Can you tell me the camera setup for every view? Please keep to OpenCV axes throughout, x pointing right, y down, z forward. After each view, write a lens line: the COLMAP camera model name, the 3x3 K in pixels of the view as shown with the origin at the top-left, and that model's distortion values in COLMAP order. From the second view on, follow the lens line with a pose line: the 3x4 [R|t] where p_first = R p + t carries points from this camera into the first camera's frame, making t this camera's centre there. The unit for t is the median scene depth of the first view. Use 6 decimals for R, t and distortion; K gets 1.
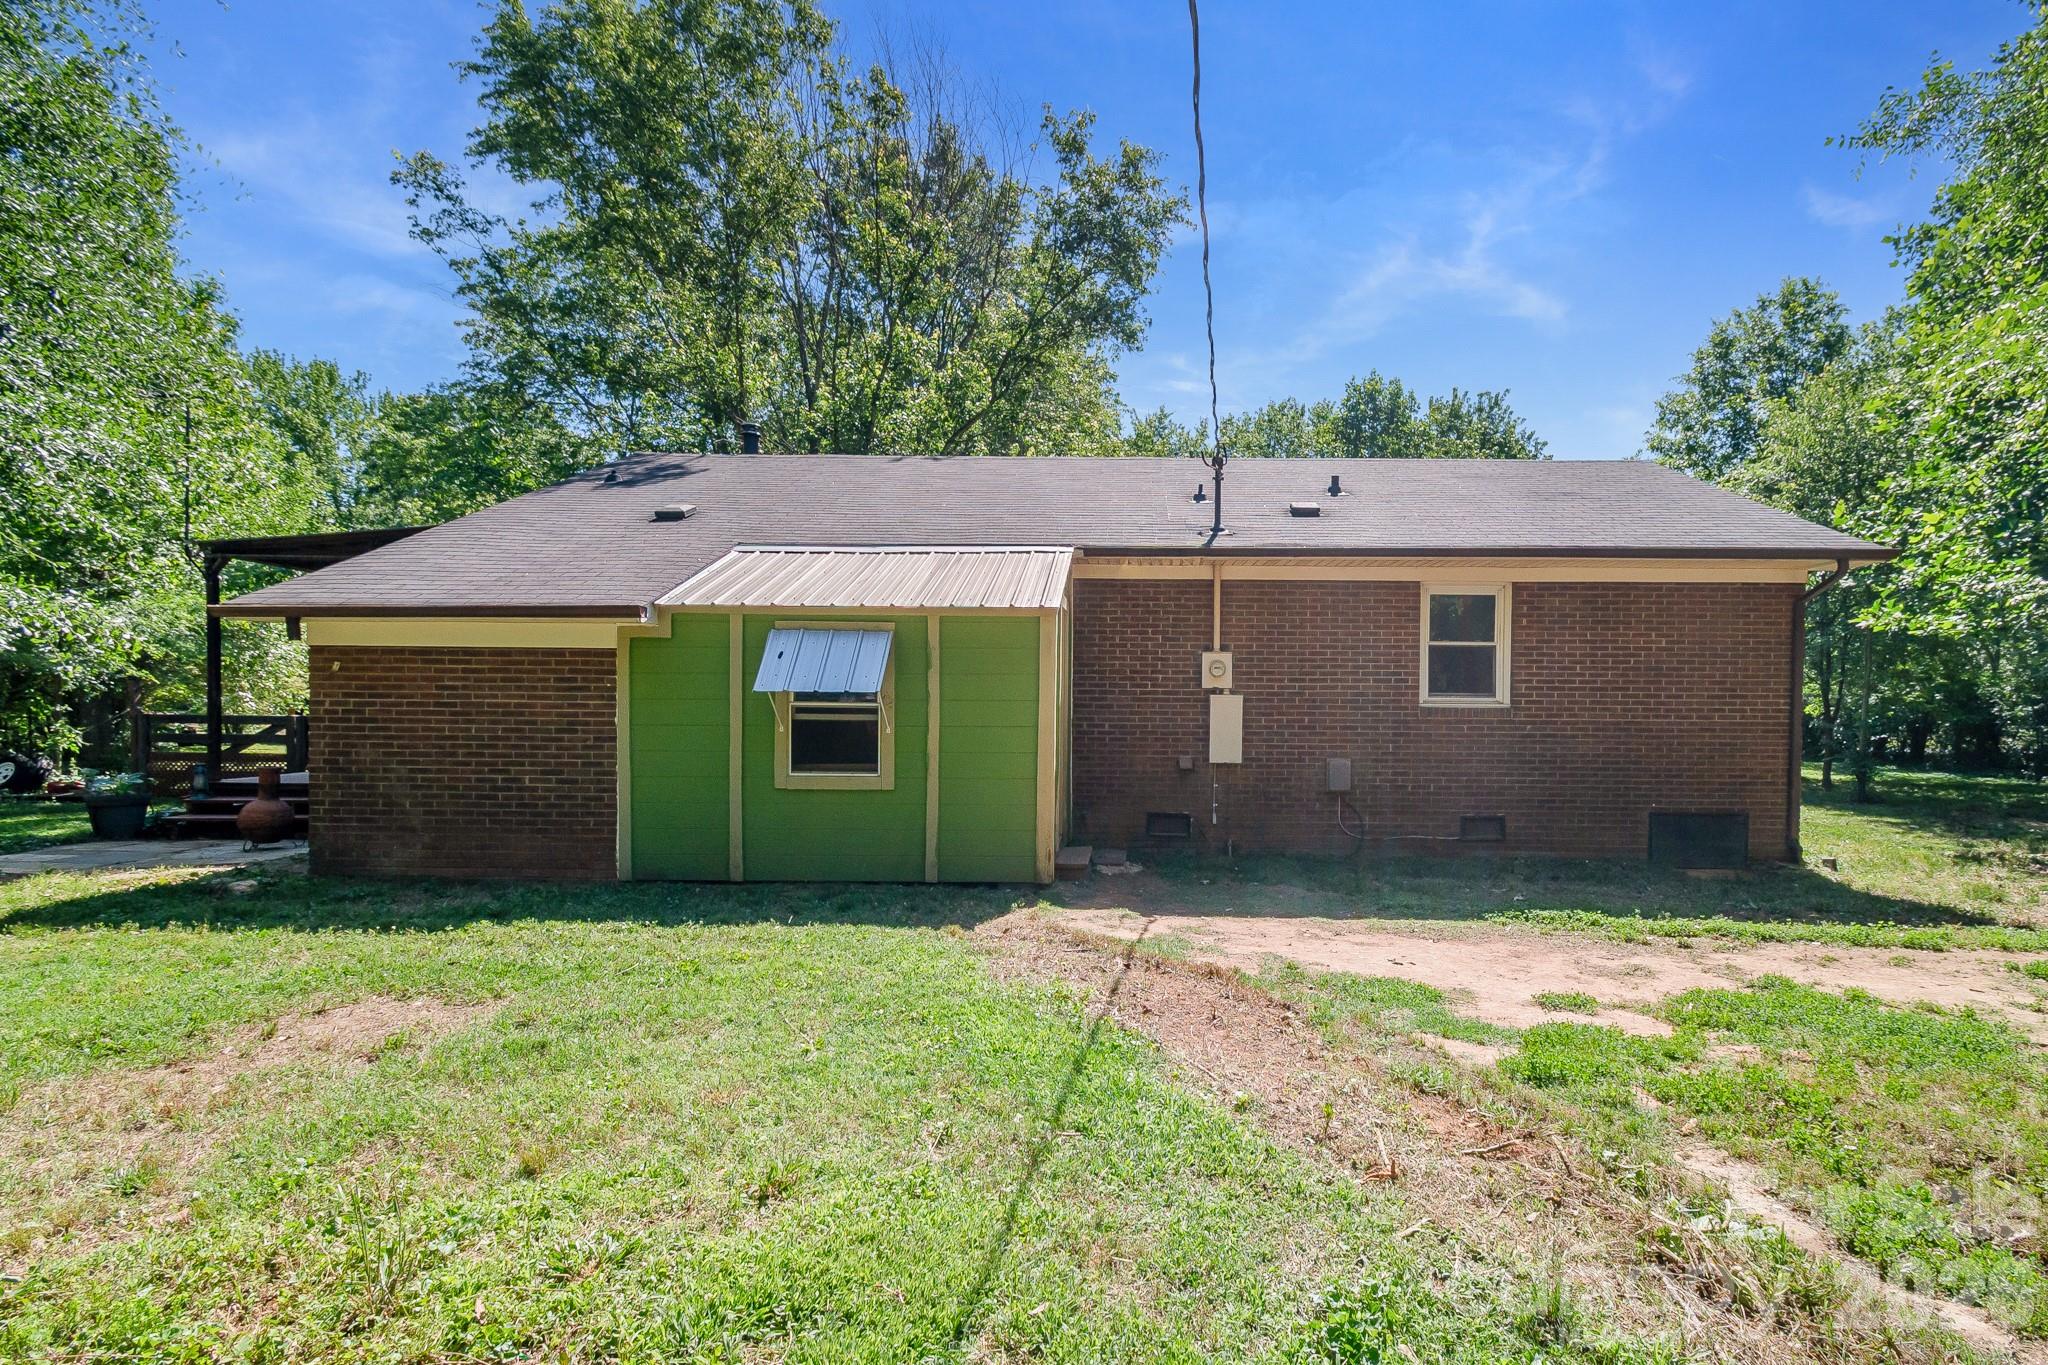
lens RADIAL K [[931.2, 0, 1024.1], [0, 931.2, 683.1], [0, 0, 1]] dist [0.004004, 0.000119]
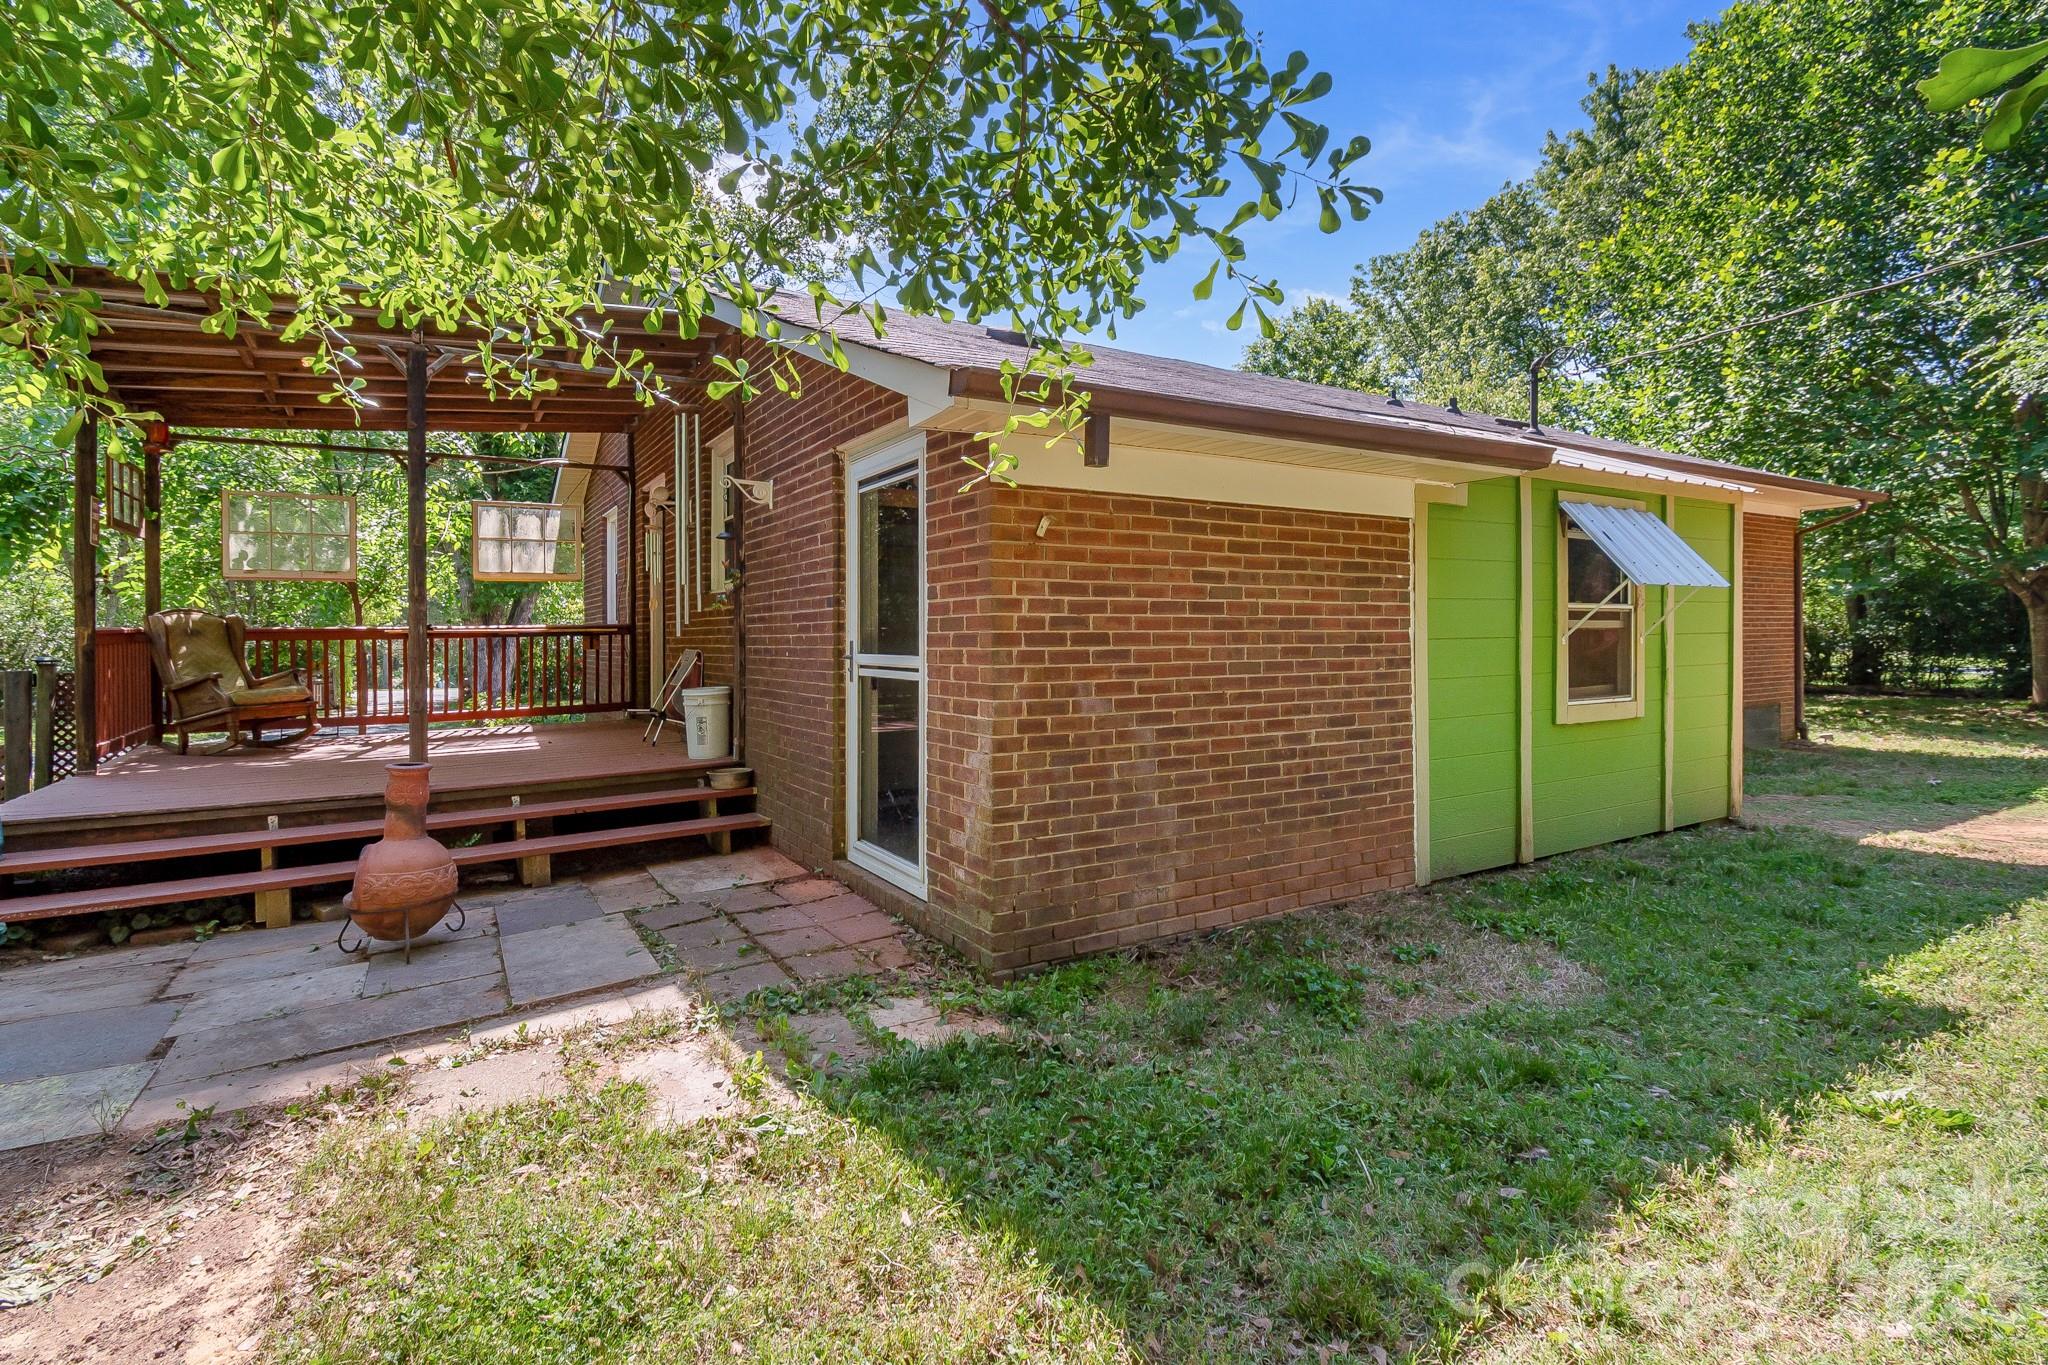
lens RADIAL K [[931.2, 0, 938.9], [0, 931.2, 662.7], [0, 0, 1]] dist [0.004004, 0.000119]
pose [[0.872376, -0.029076, 0.487970, -1.020617], [0.024342, 0.999575, 0.016041, 0.042446], [-0.488229, -0.002115, 0.872713, 0.604119]]
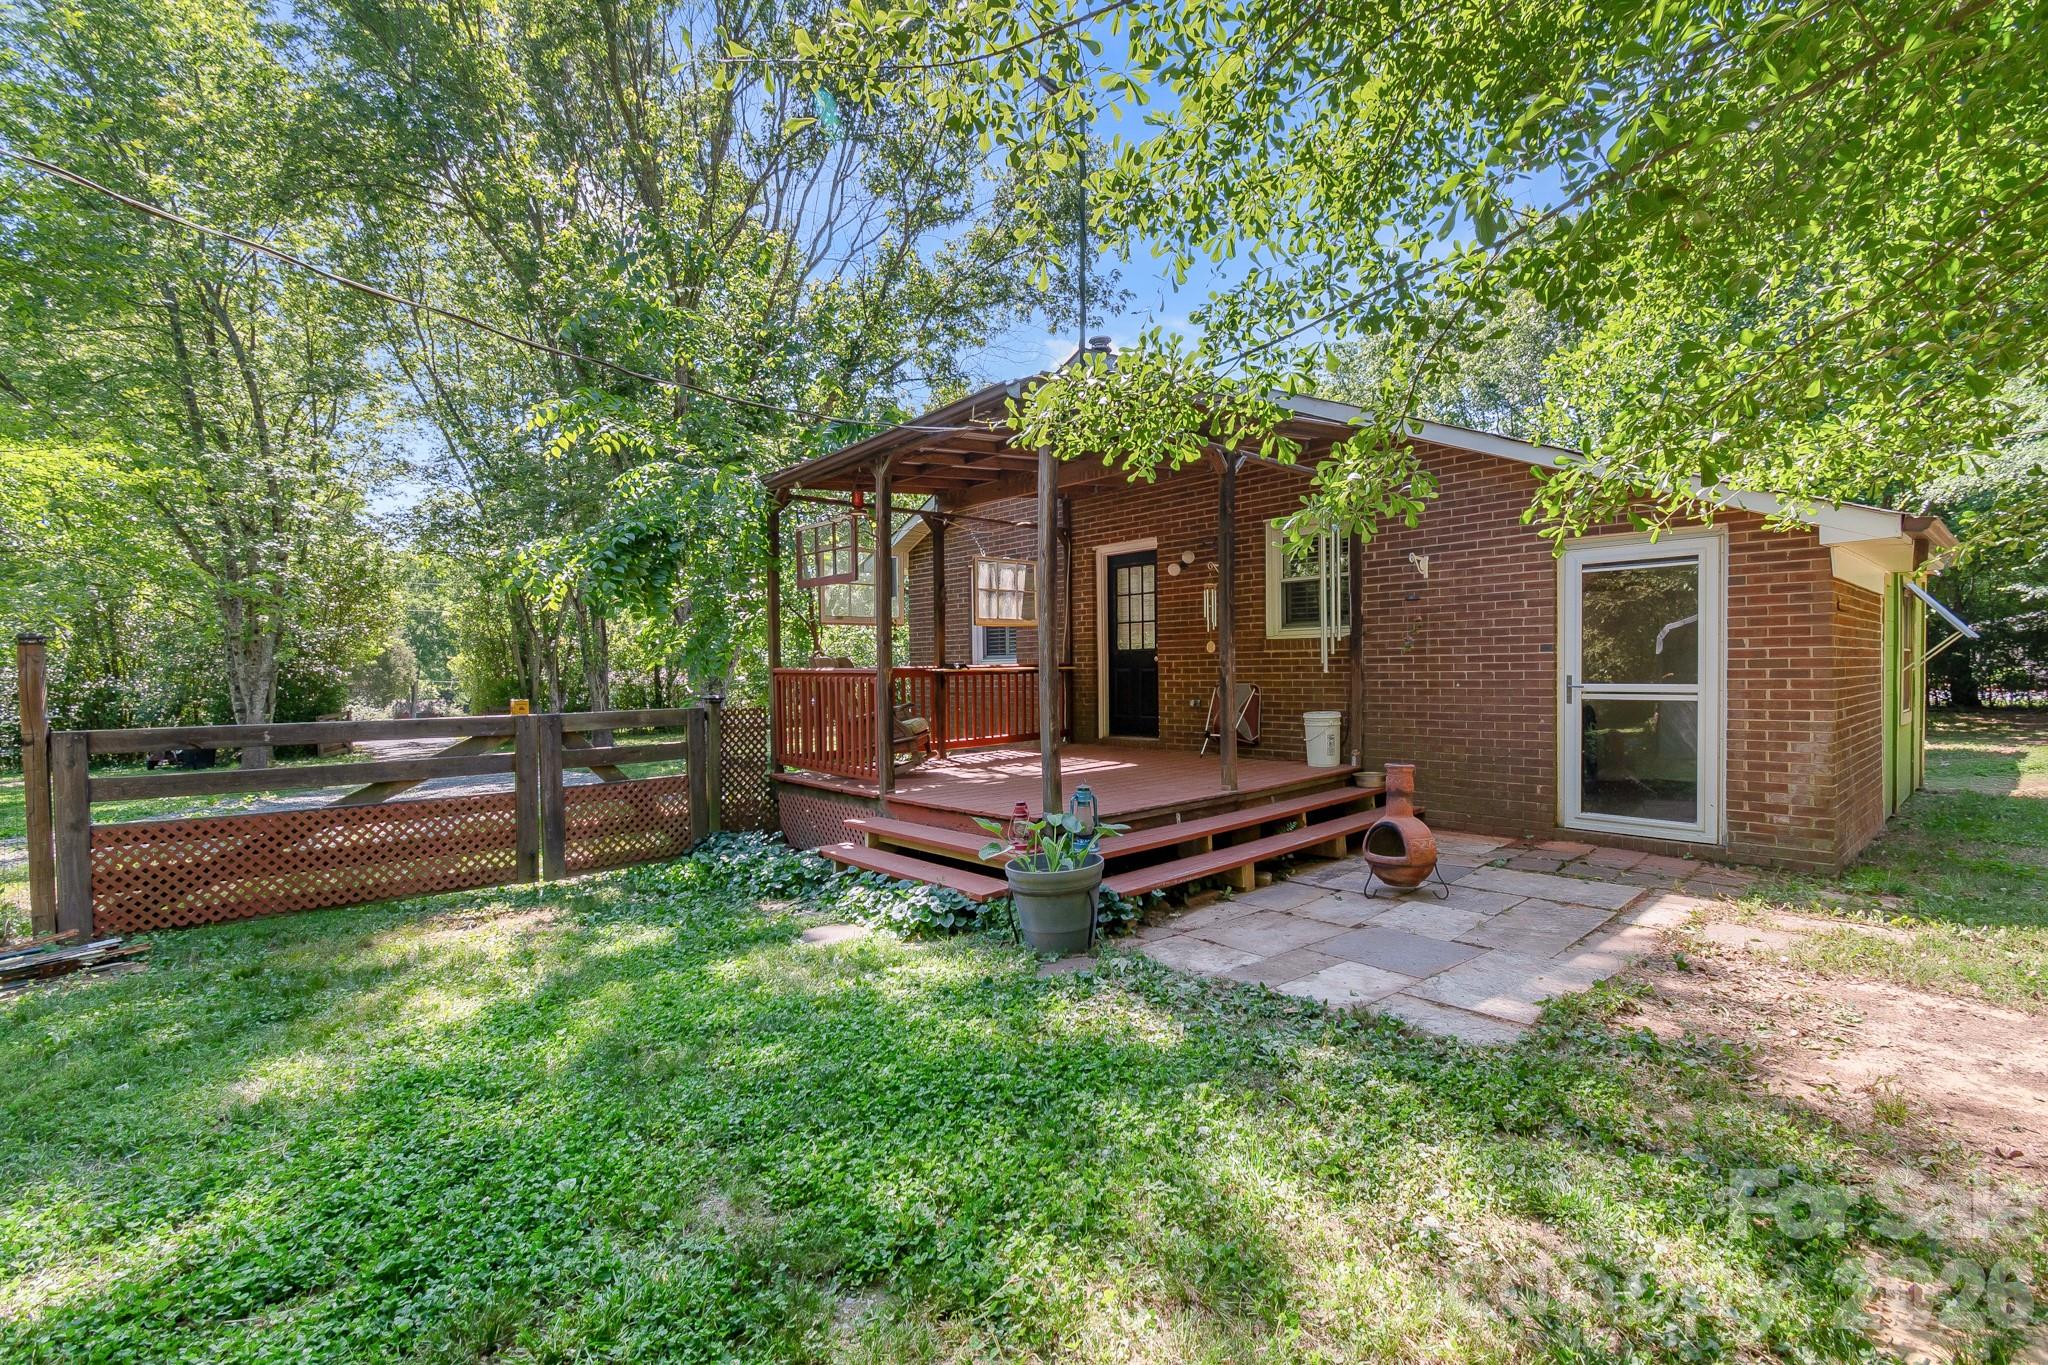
lens RADIAL K [[931.2, 0, 1004.3], [0, 931.2, 688.2], [0, 0, 1]] dist [0.004004, 0.000119]
pose [[0.743918, -0.029761, 0.667608, -1.794790], [0.031591, 0.999457, 0.009353, 0.023008], [-0.667524, 0.014133, 0.744454, 0.881452]]
